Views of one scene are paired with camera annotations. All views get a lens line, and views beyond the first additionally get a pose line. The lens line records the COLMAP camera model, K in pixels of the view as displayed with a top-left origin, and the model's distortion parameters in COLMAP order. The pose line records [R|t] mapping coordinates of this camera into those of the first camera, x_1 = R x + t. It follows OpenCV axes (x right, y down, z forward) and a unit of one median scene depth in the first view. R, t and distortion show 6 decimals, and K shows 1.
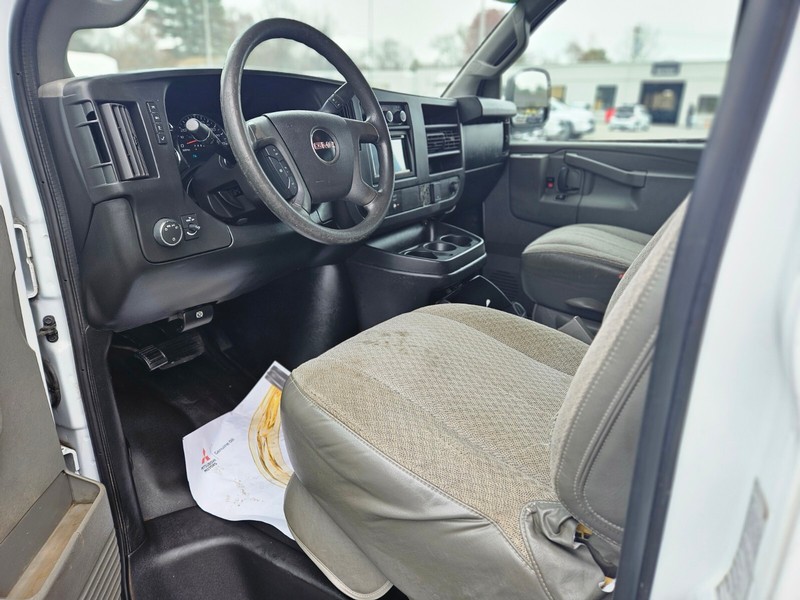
lens RADIAL K [[559.7, 0, 400.0], [0, 559.7, 300.0], [0, 0, 1]] dist [0.038710, -0.002986]
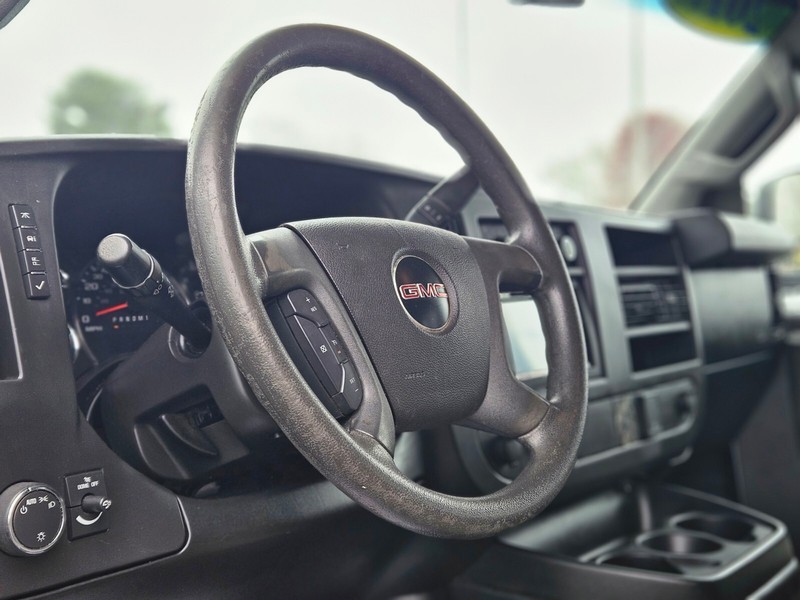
lens RADIAL K [[1064.7, 0, 400.0], [0, 1064.7, 300.0], [0, 0, 1]] dist [0.113802, -0.009940]
pose [[0.996713, -0.038207, -0.071435, -0.090432], [0.013252, 0.946818, -0.321497, -0.017848], [0.079920, 0.319494, 0.944212, 0.248426]]
